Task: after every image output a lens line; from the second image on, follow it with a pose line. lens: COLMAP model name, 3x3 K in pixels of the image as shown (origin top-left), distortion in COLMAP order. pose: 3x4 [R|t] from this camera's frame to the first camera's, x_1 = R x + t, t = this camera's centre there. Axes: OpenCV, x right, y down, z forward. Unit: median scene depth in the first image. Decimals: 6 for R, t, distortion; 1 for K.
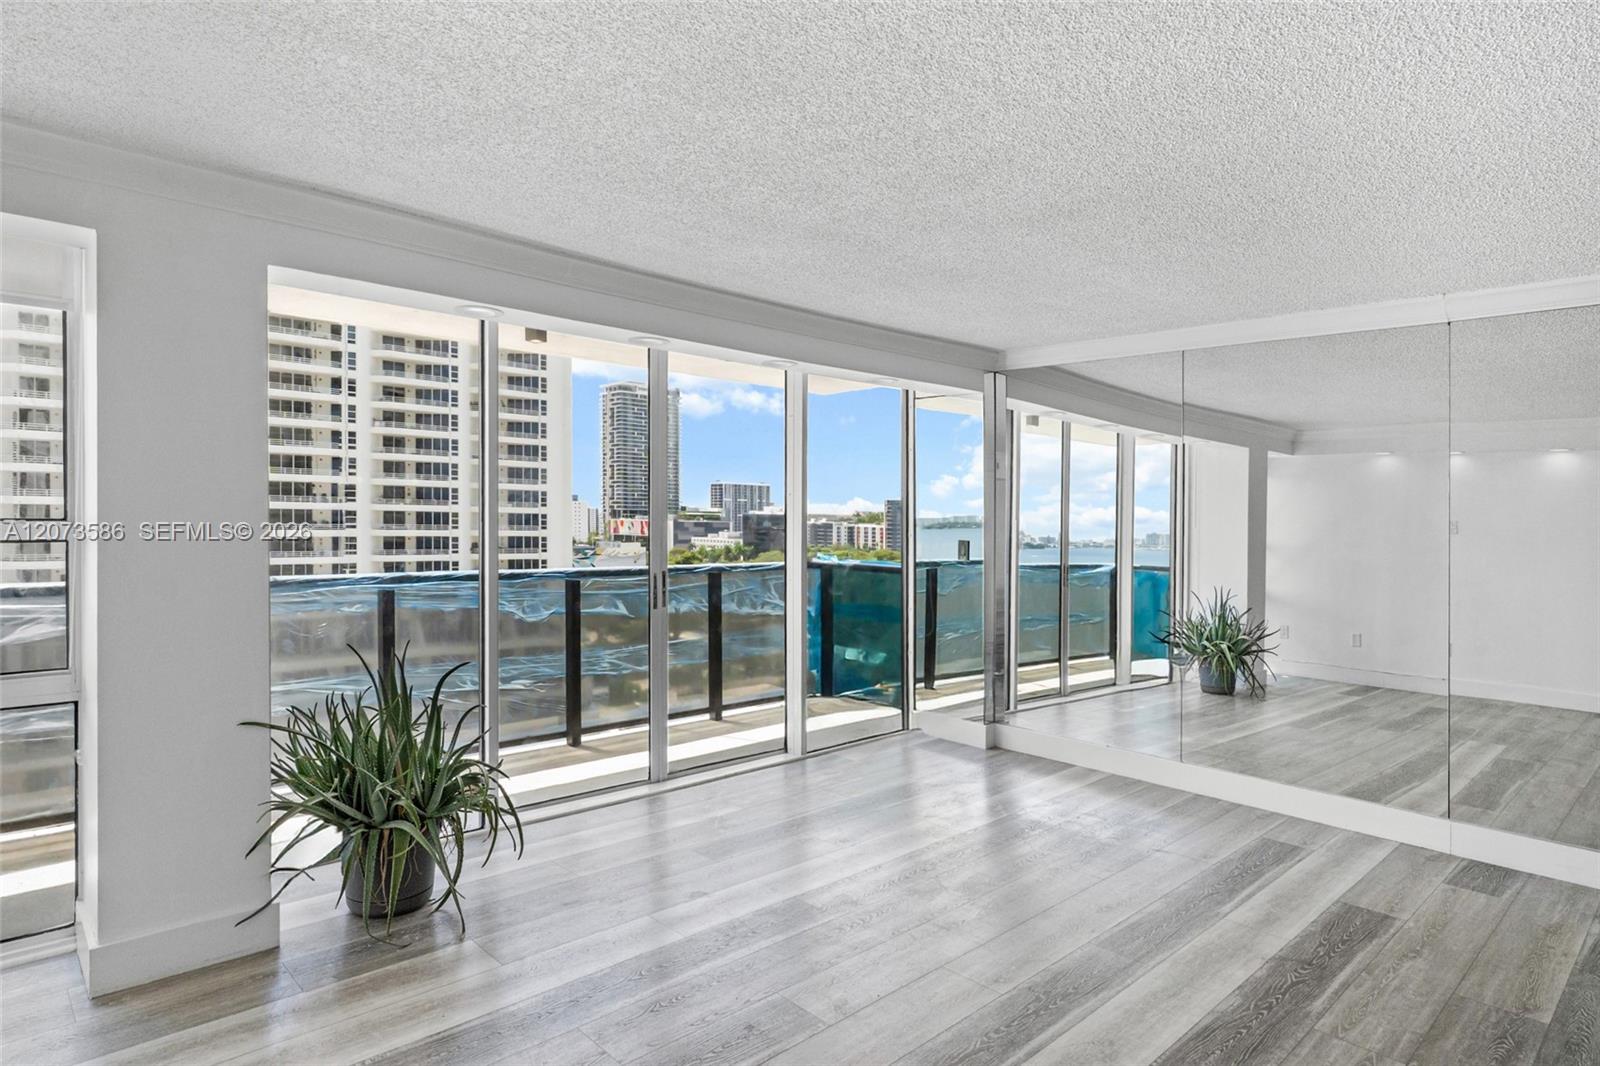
lens RADIAL K [[903.5, 0, 800.0], [0, 903.5, 533.0], [0, 0, 1]] dist [-0.001784, -0.001649]
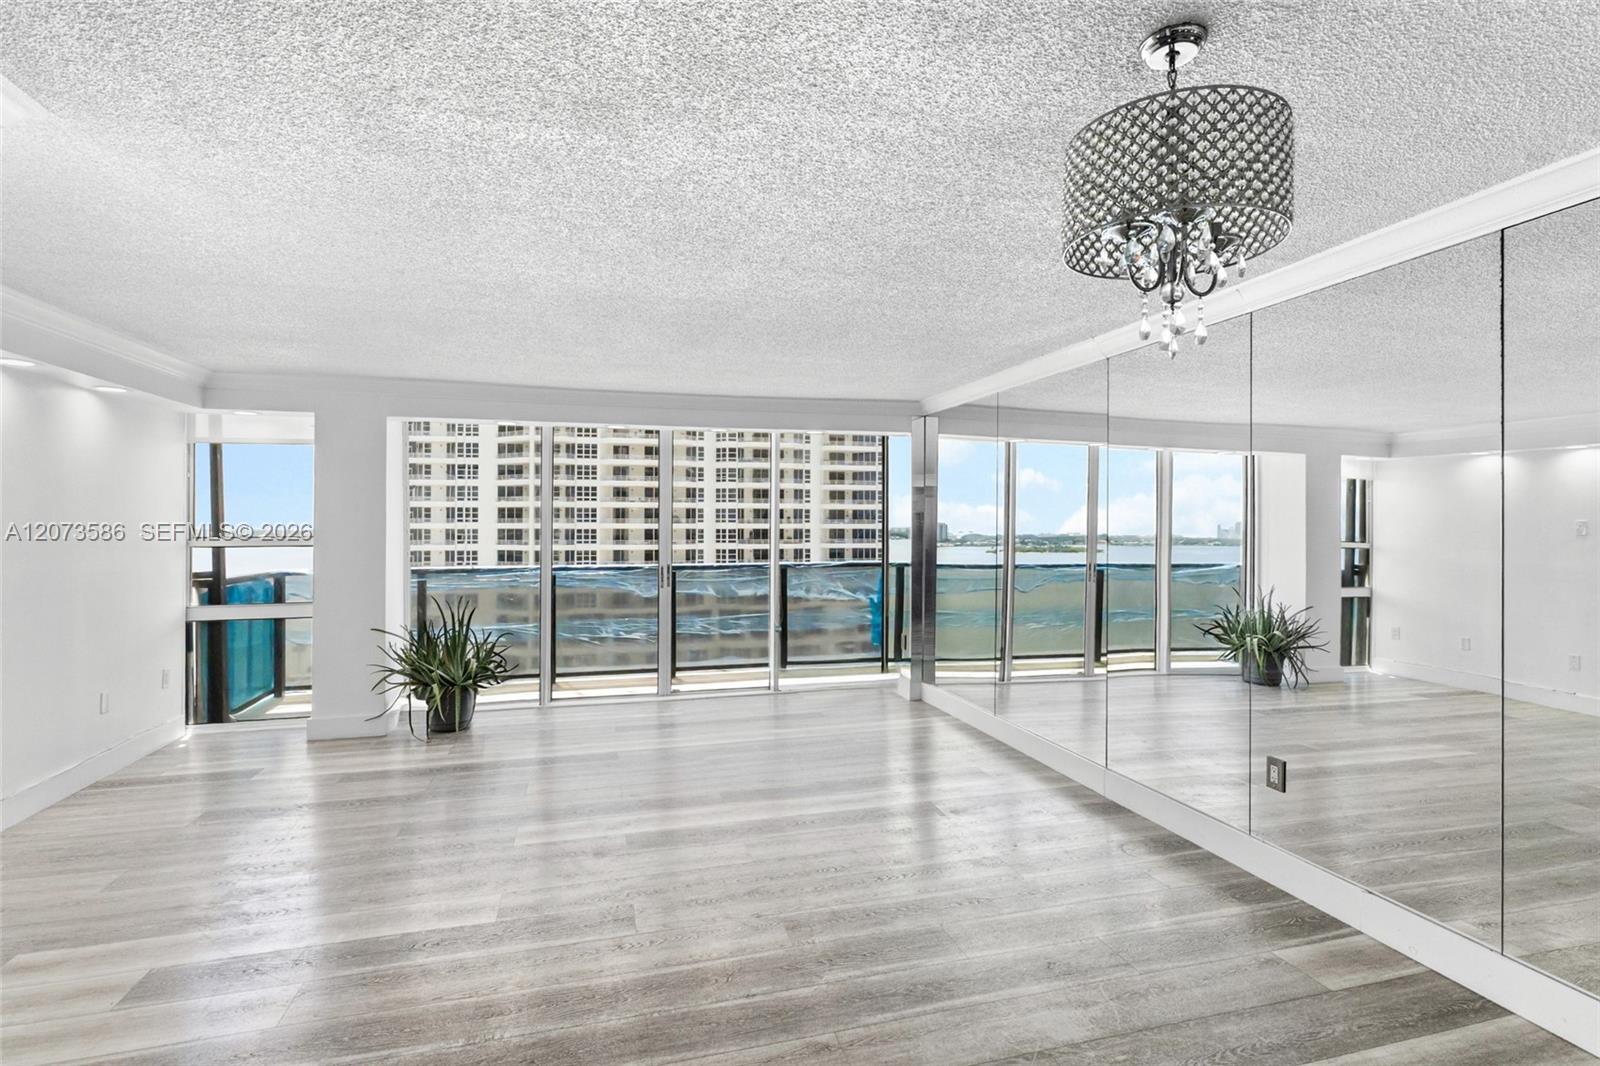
lens RADIAL K [[766.8, 0, 798.3], [0, 766.8, 523.2], [0, 0, 1]] dist [0.000516, 0.000624]
pose [[0.880589, -0.024815, -0.473230, 0.596305], [0.011907, 0.999471, -0.030253, 0.011109], [0.473731, 0.021006, 0.880419, -0.076753]]
